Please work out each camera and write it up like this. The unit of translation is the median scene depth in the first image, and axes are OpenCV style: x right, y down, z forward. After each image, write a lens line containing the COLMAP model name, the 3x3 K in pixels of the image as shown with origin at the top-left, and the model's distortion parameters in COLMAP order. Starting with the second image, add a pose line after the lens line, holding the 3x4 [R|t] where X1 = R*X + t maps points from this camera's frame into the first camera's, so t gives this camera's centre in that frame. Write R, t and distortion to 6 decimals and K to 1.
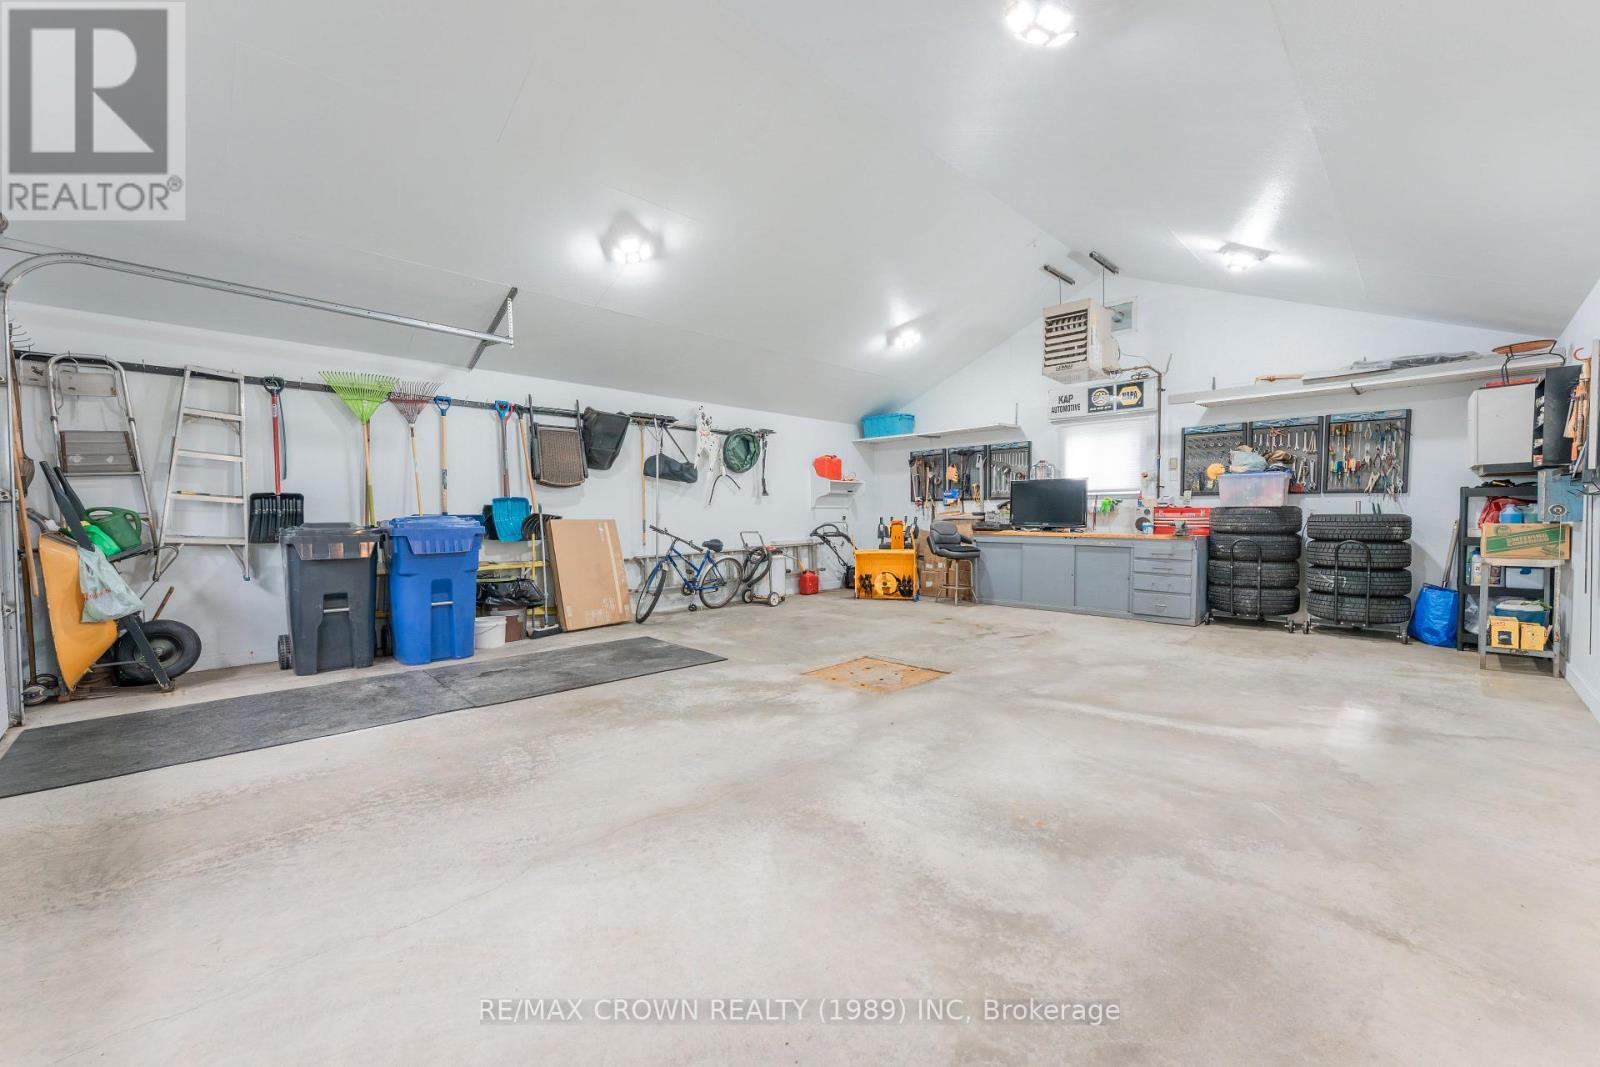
lens RADIAL K [[644.7, 0, 815.9], [0, 644.7, 534.3], [0, 0, 1]] dist [0.001353, 0.000155]
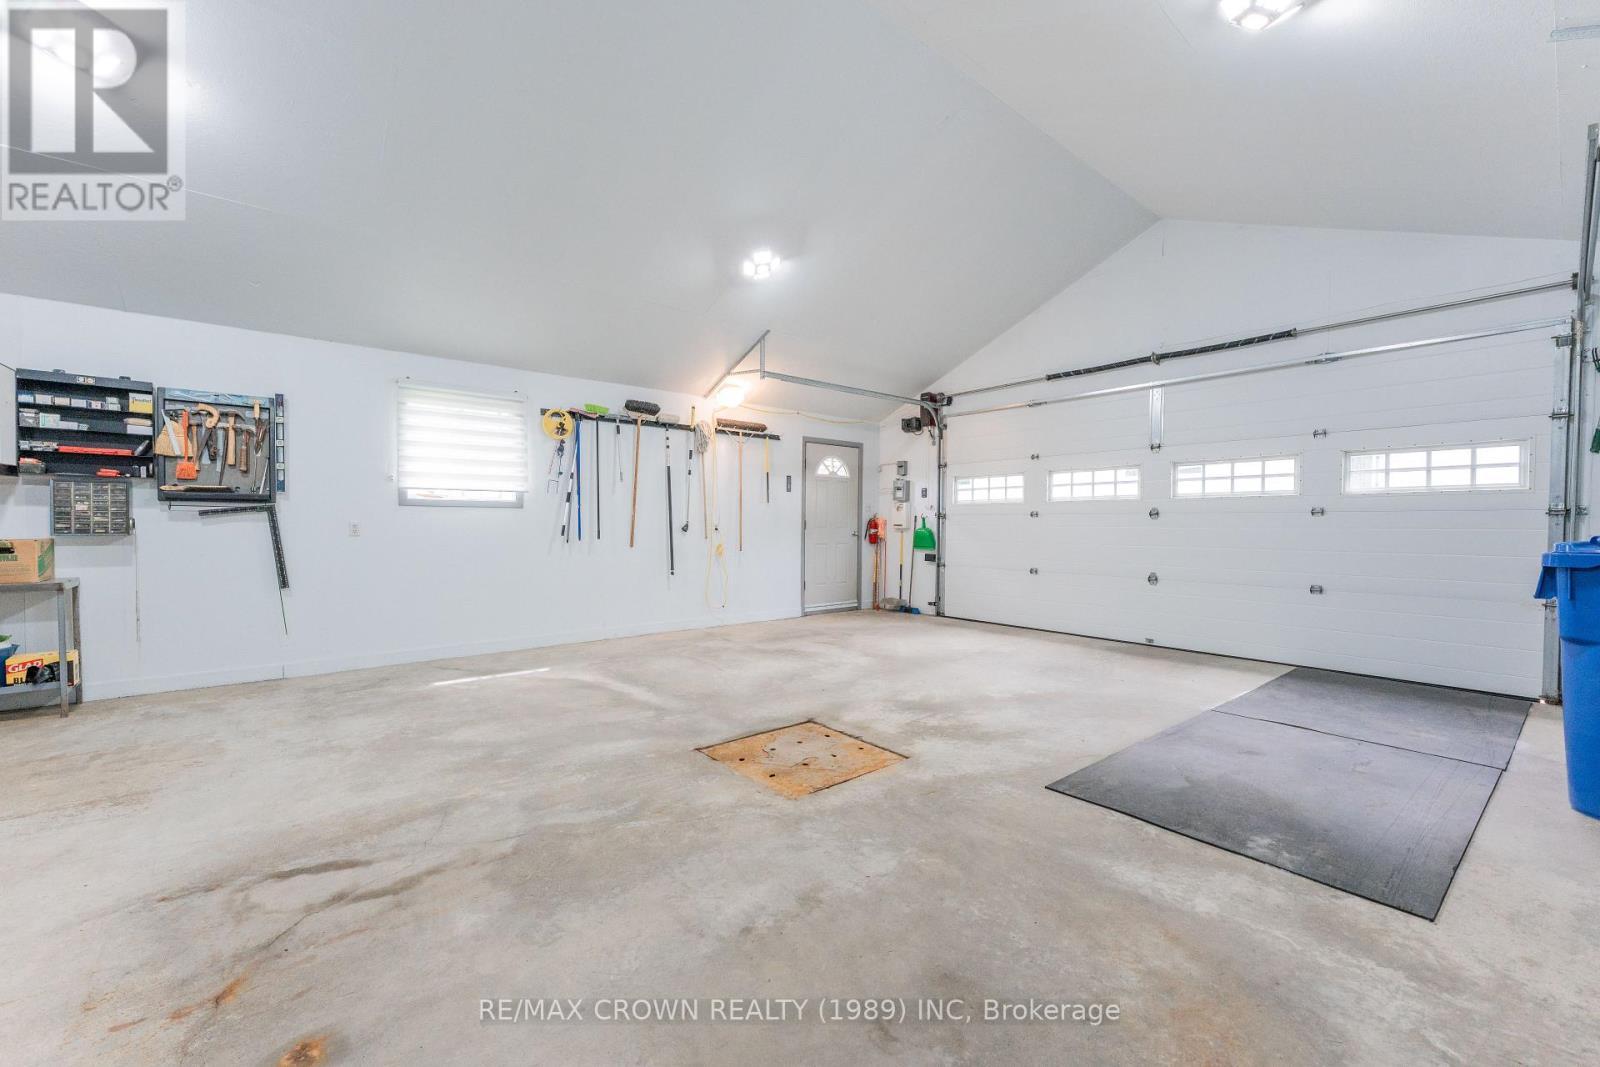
lens RADIAL K [[634.9, 0, 795.3], [0, 634.9, 533.3], [0, 0, 1]] dist [0.000492, -0.000299]
pose [[-0.992031, -0.001085, 0.125991, 0.011222], [0.004689, 0.998952, 0.045528, -0.061983], [-0.125908, 0.045756, -0.990986, 1.842744]]
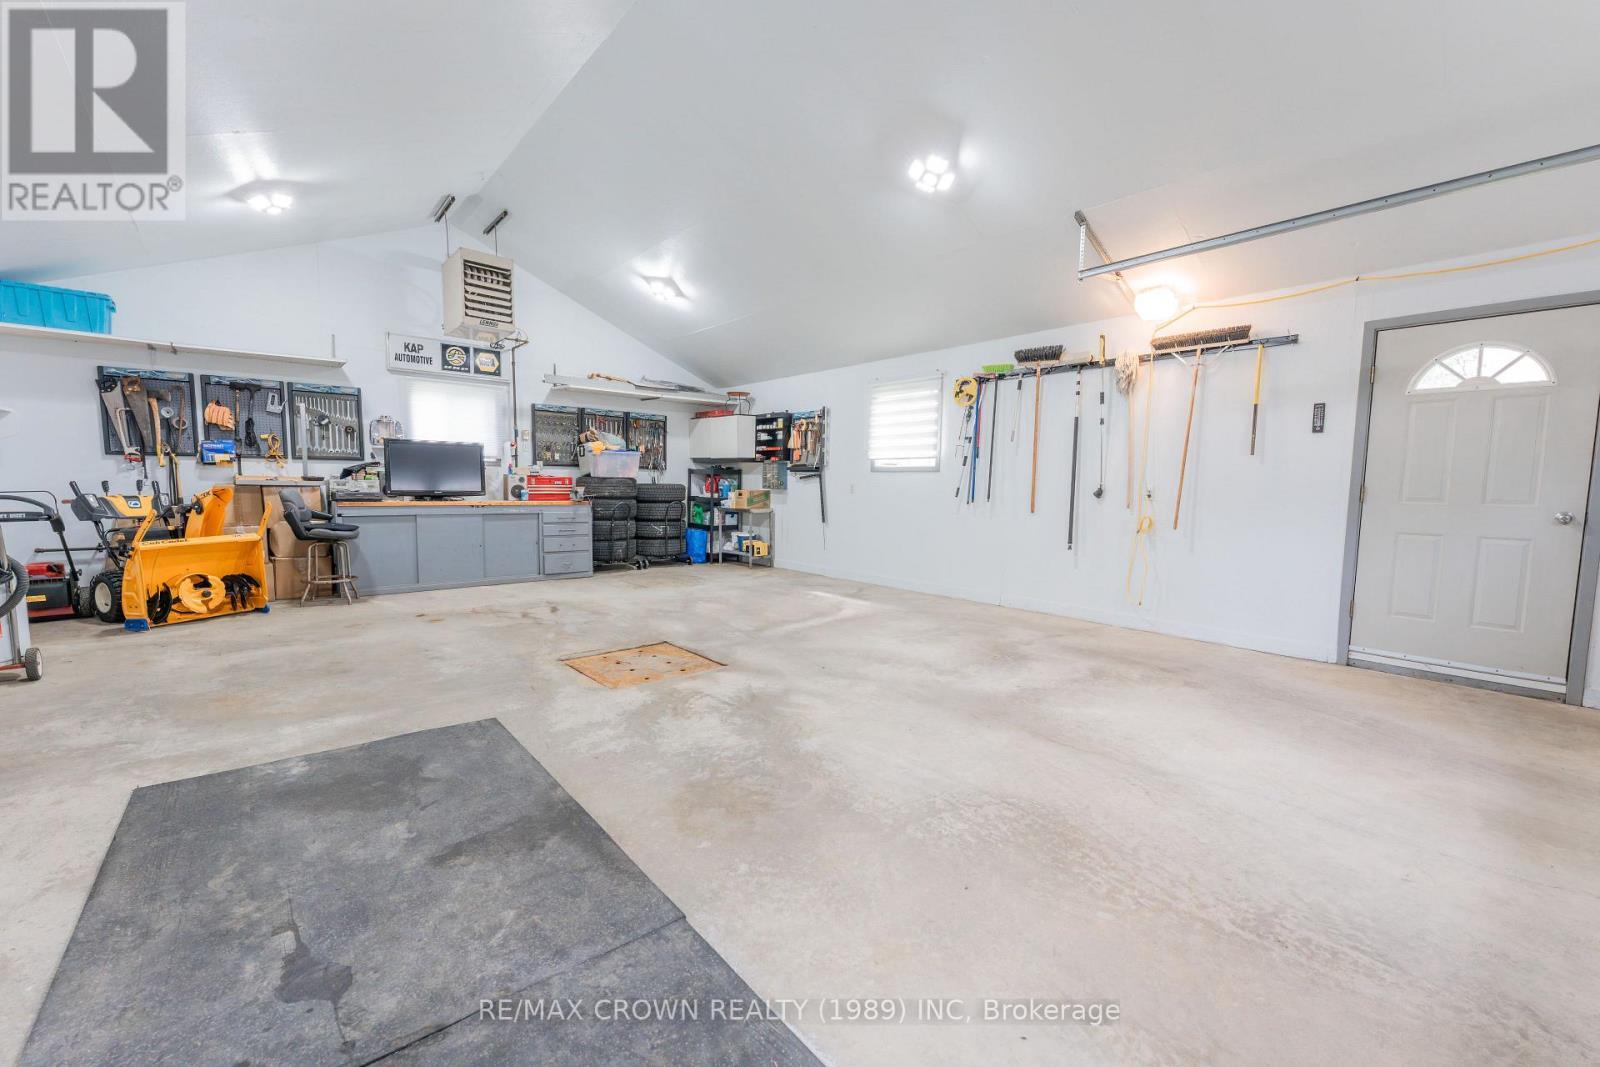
lens RADIAL K [[634.9, 0, 795.3], [0, 634.9, 533.3], [0, 0, 1]] dist [0.000492, -0.000299]
pose [[0.092961, -0.073689, 0.992939, -0.823704], [0.016110, 0.997238, 0.072500, -0.025676], [-0.995539, 0.009256, 0.093891, 0.772549]]
